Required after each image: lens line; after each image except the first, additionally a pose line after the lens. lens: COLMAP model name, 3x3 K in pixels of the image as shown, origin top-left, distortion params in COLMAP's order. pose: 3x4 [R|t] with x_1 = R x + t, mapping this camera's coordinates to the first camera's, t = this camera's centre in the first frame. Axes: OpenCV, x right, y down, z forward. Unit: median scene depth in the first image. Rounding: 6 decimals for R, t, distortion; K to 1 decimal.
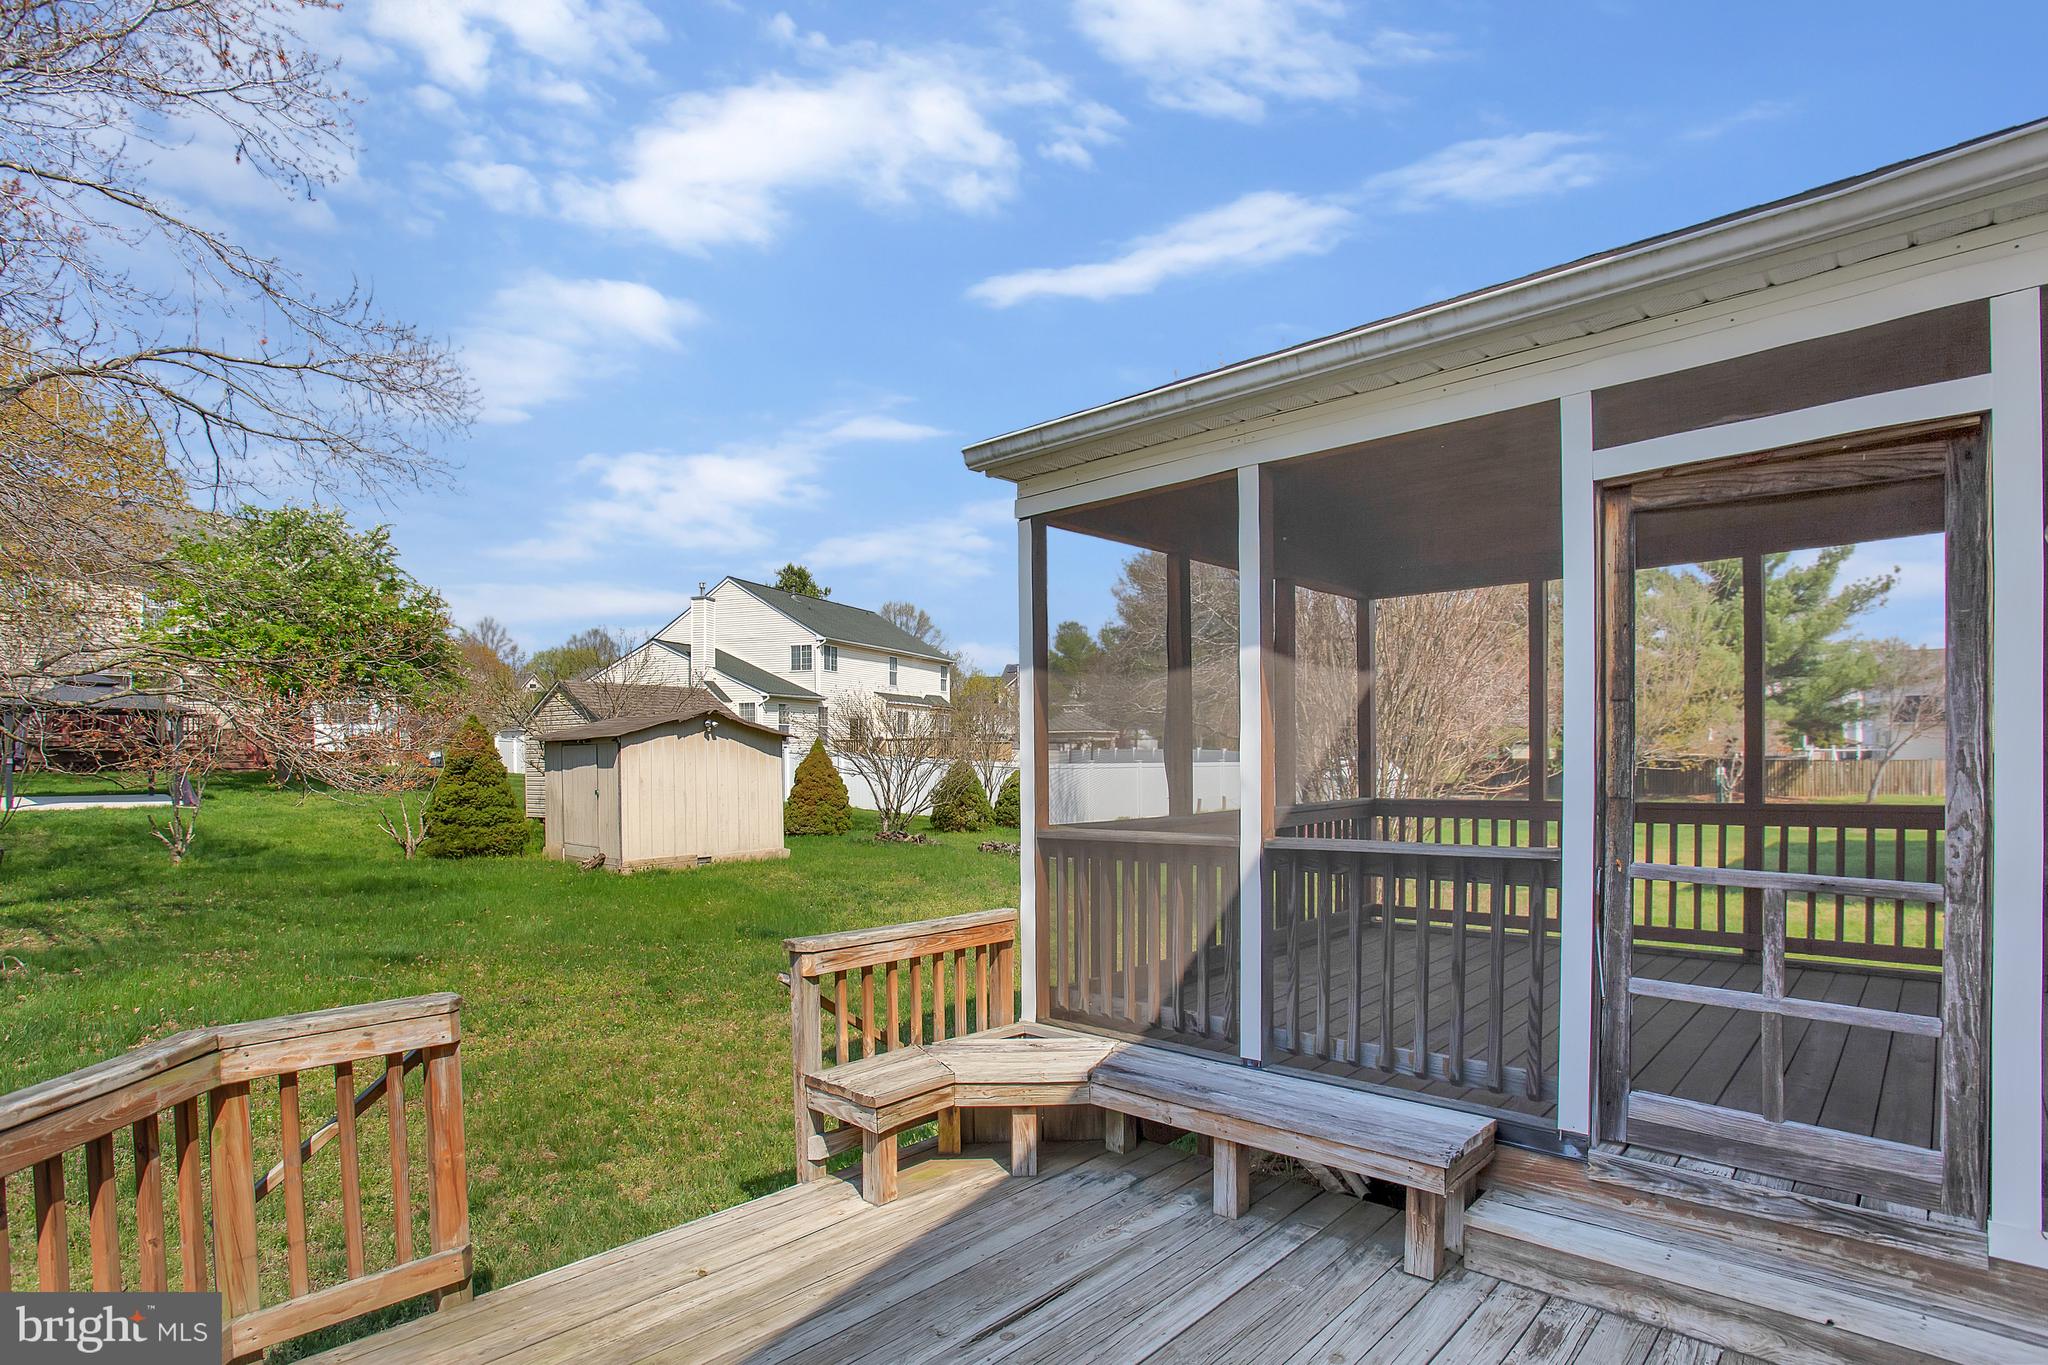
lens RADIAL K [[1031.5, 0, 1033.2], [0, 1031.5, 777.4], [0, 0, 1]] dist [-0.038117, 0.019284]
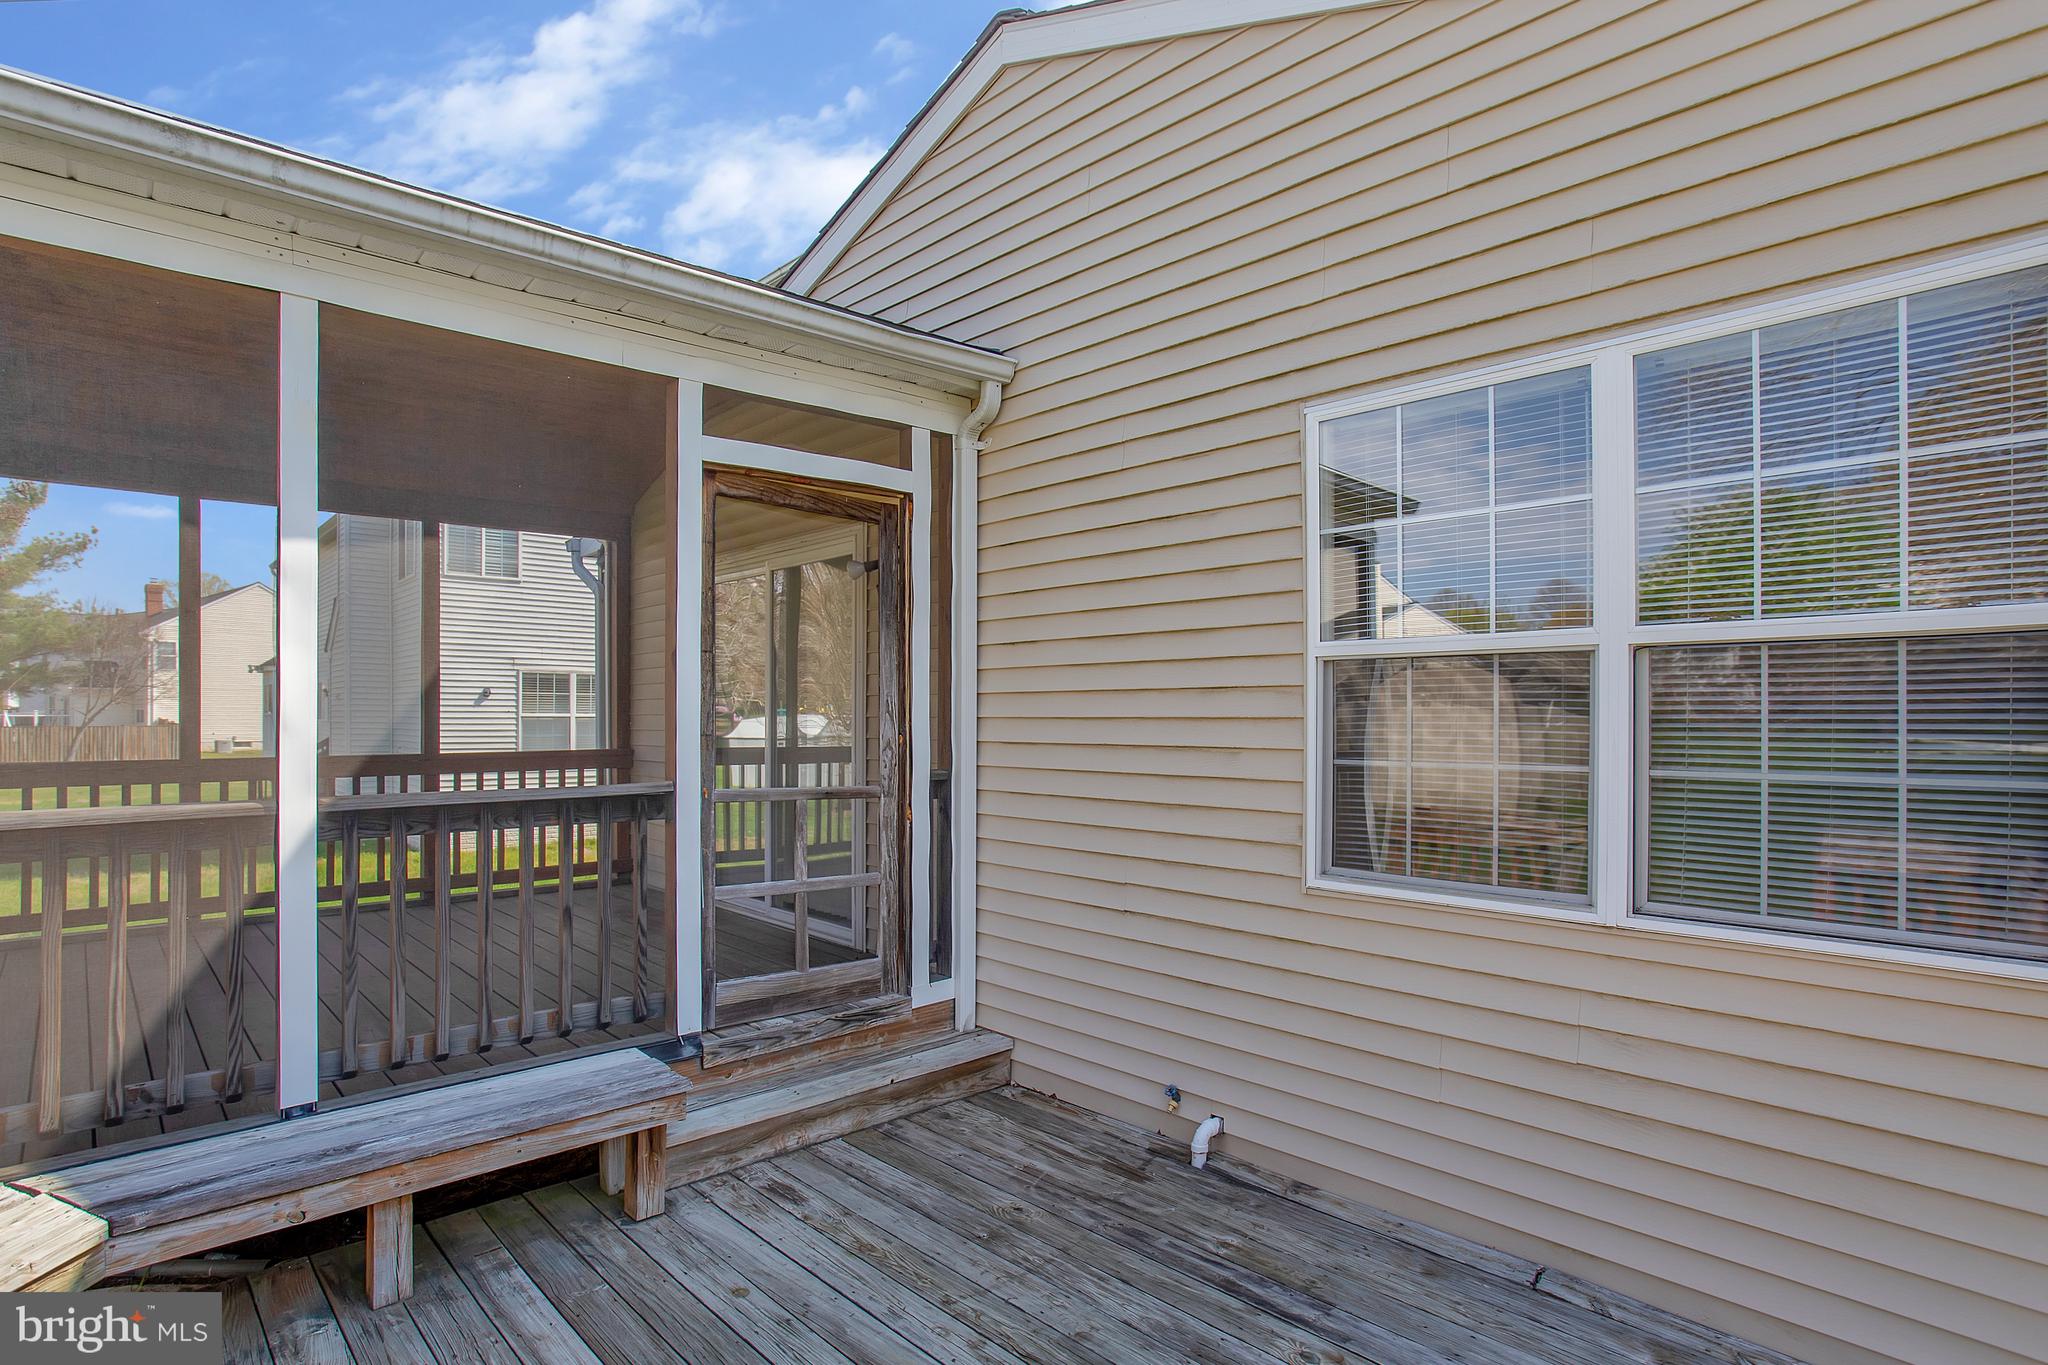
lens RADIAL K [[1035.4, 0, 1040.0], [0, 1035.4, 719.9], [0, 0, 1]] dist [-0.048940, 0.001750]
pose [[0.096181, 0.007480, 0.995336, -0.566141], [0.015773, 0.999835, -0.009038, 0.019225], [-0.995239, 0.016569, 0.096047, 0.508565]]
